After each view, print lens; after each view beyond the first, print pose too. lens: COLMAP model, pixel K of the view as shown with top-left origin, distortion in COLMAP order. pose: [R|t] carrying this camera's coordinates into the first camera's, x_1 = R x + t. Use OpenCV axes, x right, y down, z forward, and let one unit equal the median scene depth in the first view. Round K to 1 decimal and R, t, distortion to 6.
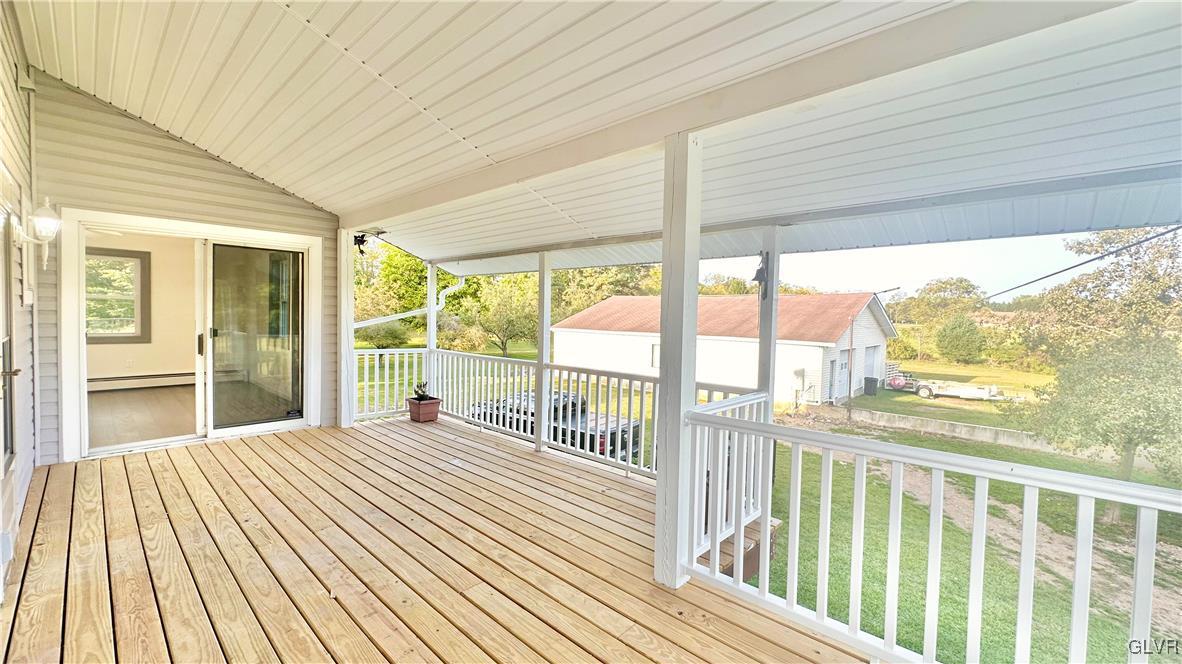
lens RADIAL K [[472.8, 0, 593.2], [0, 472.8, 332.0], [0, 0, 1]] dist [-0.001346, 0.000329]
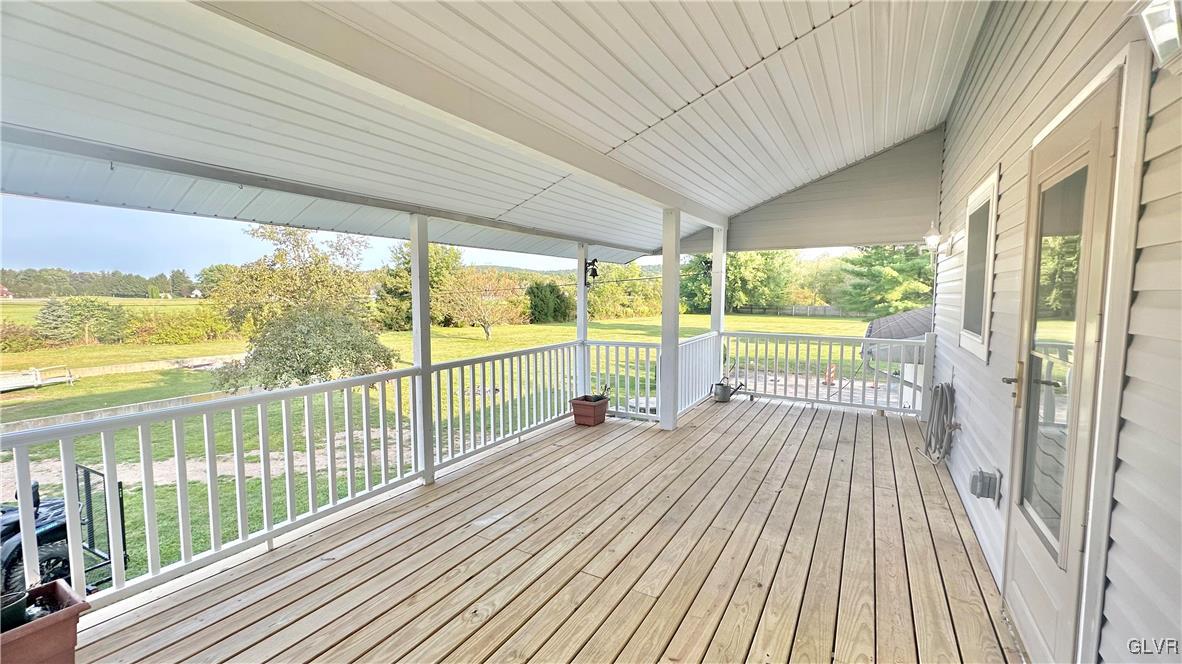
lens RADIAL K [[472.8, 0, 593.2], [0, 472.8, 332.0], [0, 0, 1]] dist [-0.001346, 0.000329]
pose [[-0.217519, -0.097081, 0.971216, -1.052053], [0.030712, 0.993868, 0.106224, -0.069637], [-0.975573, 0.052934, -0.213204, 1.074681]]
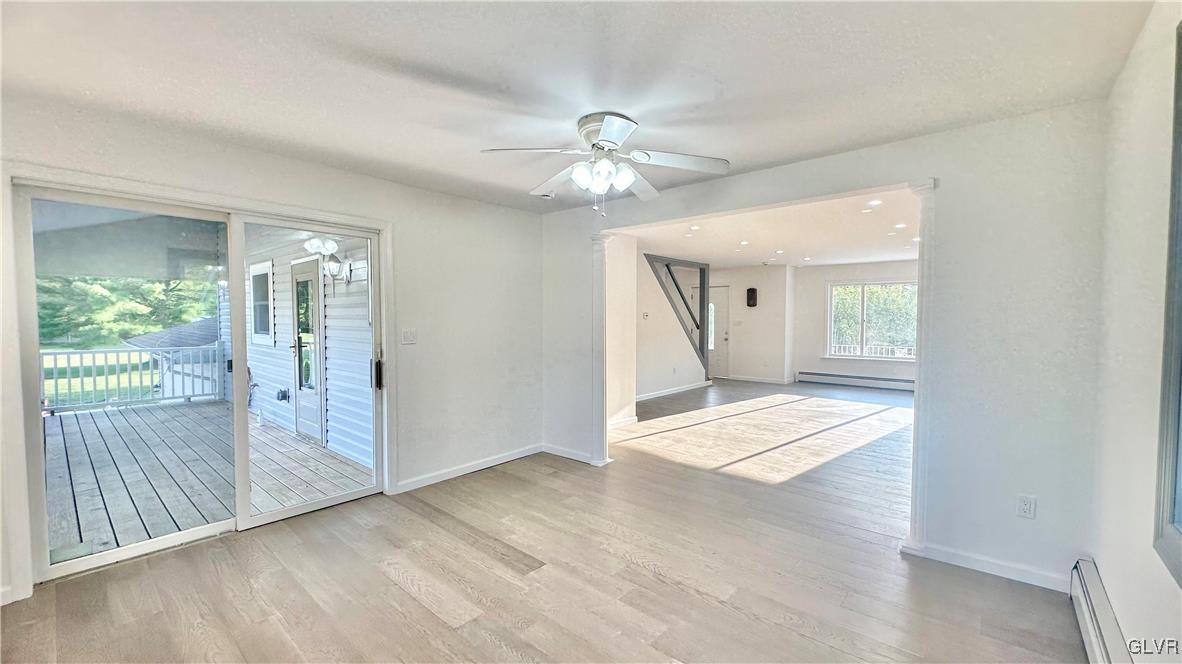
lens RADIAL K [[472.8, 0, 593.2], [0, 472.8, 332.0], [0, 0, 1]] dist [-0.001346, 0.000329]
pose [[-0.998820, -0.019229, -0.044585, -1.350189], [-0.022305, 0.997329, 0.069554, -0.098916], [0.043129, 0.070467, -0.996581, 1.678690]]
